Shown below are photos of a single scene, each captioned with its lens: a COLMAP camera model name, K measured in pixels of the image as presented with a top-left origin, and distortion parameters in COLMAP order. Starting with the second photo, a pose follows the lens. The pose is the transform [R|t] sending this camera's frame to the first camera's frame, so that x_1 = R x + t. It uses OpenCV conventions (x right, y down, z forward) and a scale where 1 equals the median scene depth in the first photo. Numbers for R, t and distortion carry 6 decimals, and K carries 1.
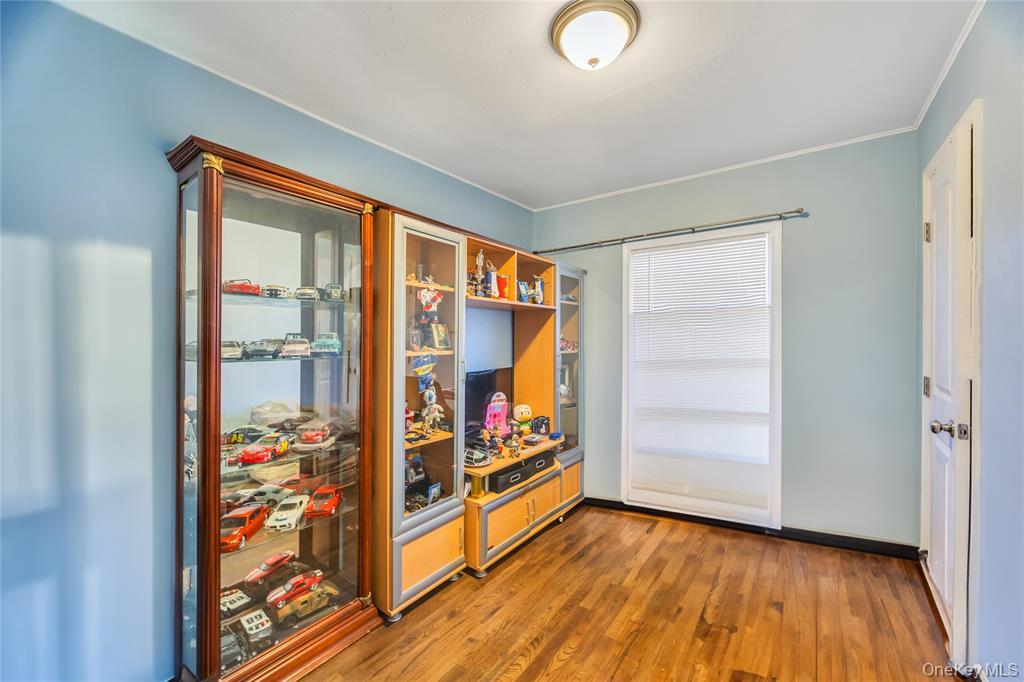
lens RADIAL K [[400.1, 0, 511.7], [0, 400.1, 341.7], [0, 0, 1]] dist [-0.001790, 0.000018]
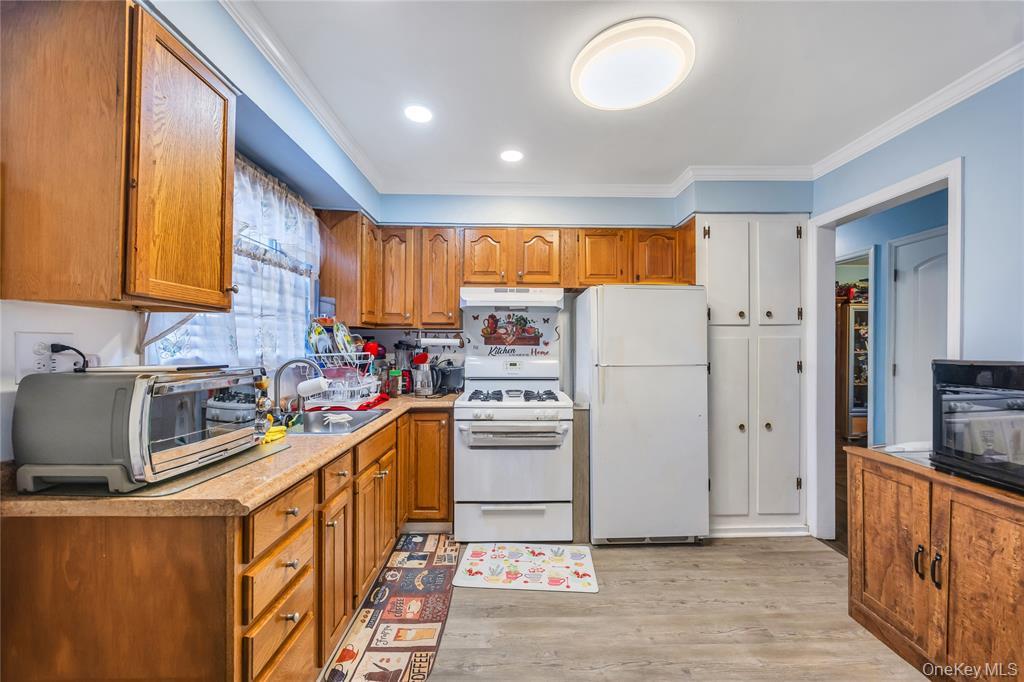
lens RADIAL K [[400.1, 0, 519.4], [0, 400.1, 345.3], [0, 0, 1]] dist [-0.001790, 0.000018]
pose [[0.611888, 0.001847, -0.790942, 0.547660], [-0.002117, 0.999998, 0.000697, -0.017645], [0.790941, 0.001248, 0.611891, -2.714057]]
